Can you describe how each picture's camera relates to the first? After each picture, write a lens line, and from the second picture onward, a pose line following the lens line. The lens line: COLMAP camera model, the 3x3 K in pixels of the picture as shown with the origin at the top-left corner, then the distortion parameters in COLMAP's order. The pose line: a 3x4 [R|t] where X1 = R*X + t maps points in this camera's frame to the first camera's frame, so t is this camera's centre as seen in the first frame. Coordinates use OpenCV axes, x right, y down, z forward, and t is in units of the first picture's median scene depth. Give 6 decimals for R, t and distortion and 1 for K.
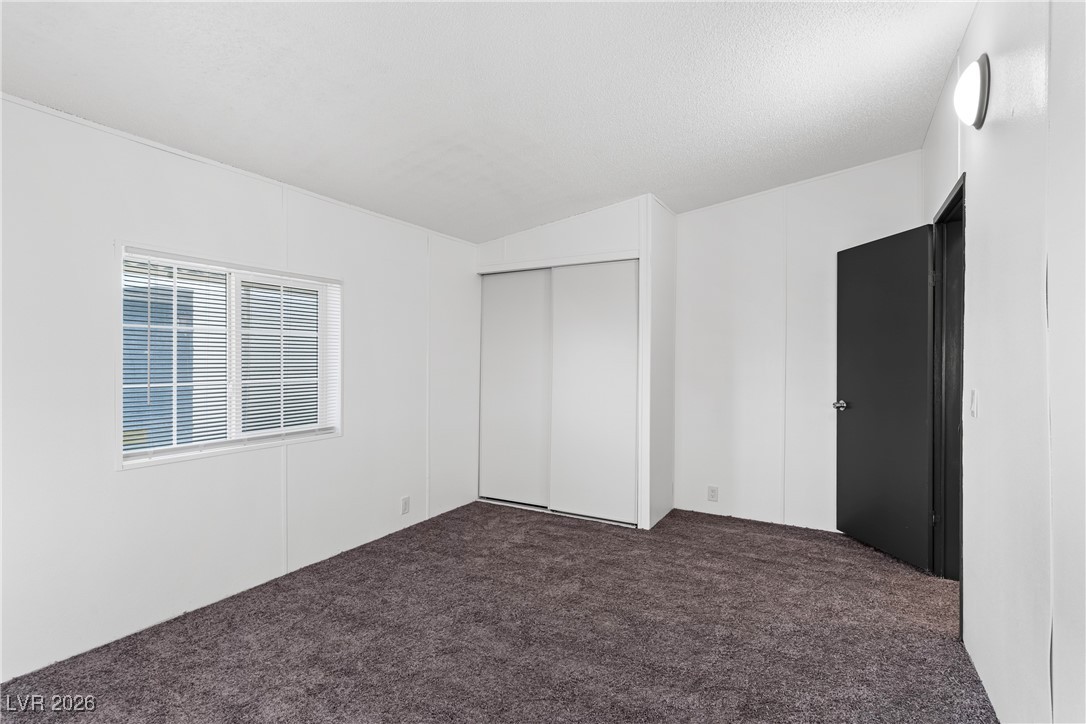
lens RADIAL K [[515.2, 0, 542.7], [0, 515.2, 361.5], [0, 0, 1]] dist [0.002230, 0.000105]
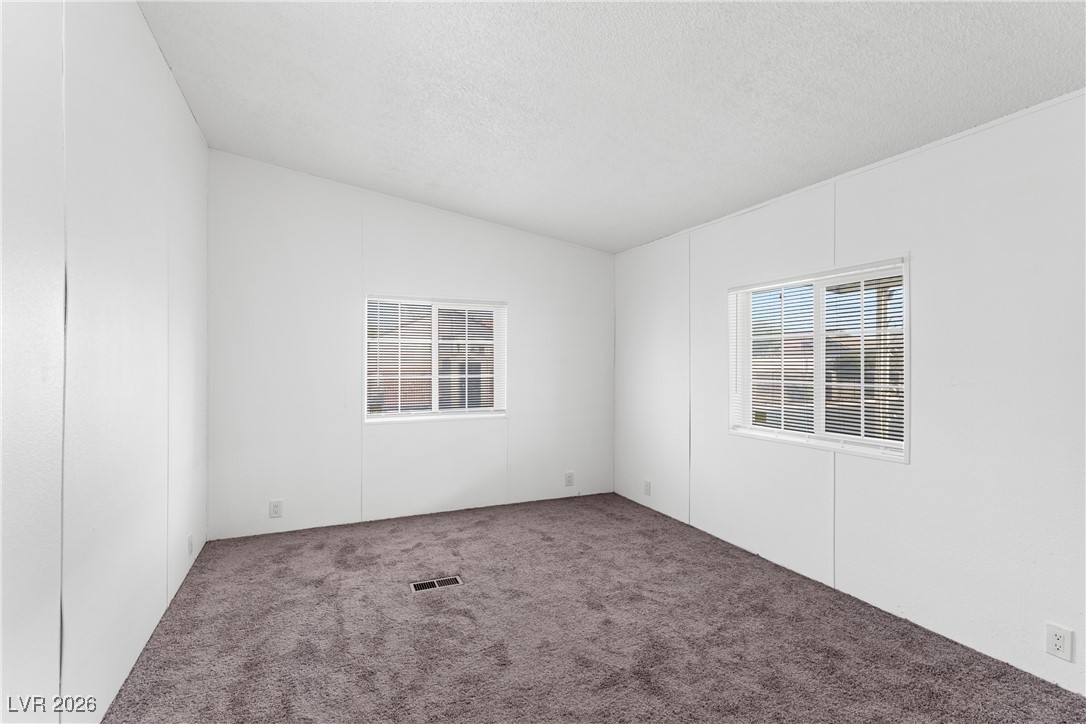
lens RADIAL K [[515.2, 0, 542.9], [0, 515.2, 362.1], [0, 0, 1]] dist [0.002230, 0.000105]
pose [[-0.600003, -0.003953, -0.799988, 0.570001], [-0.003312, 0.999991, -0.002457, 0.001668], [0.799991, 0.001175, -0.600011, 1.115656]]
